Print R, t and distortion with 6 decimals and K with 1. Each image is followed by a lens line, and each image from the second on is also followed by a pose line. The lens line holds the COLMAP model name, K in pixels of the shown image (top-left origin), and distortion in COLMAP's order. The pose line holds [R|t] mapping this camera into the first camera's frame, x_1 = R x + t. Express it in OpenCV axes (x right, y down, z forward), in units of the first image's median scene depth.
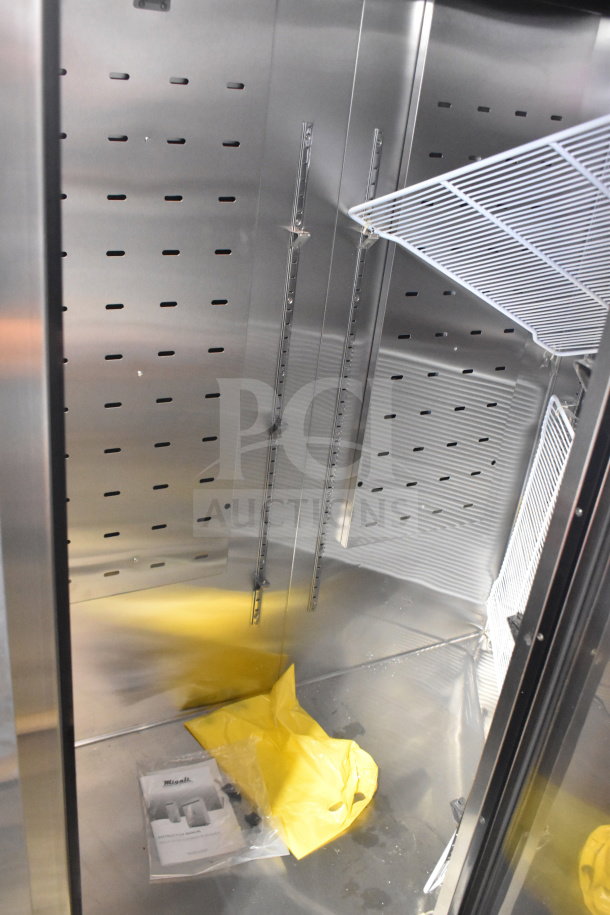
lens RADIAL K [[843.6, 0, 304.9], [0, 843.6, 487.7], [0, 0, 1]] dist [-0.147915, 0.137651]
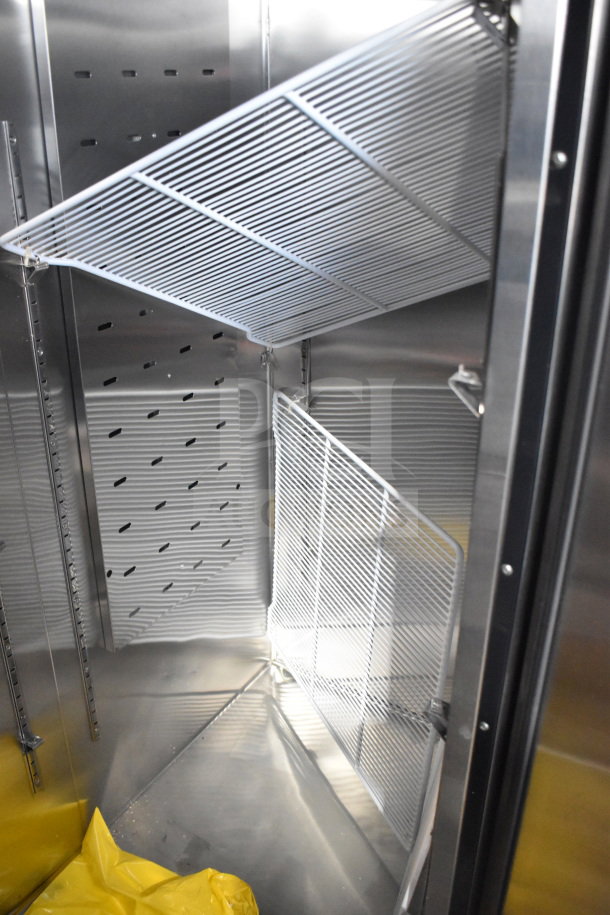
lens RADIAL K [[843.6, 0, 304.9], [0, 843.6, 487.7], [0, 0, 1]] dist [-0.147915, 0.137651]
pose [[0.864724, -0.320779, 0.386463, -0.060551], [0.313512, 0.945894, 0.083635, -0.102224], [-0.392381, 0.048839, 0.918505, 0.240618]]
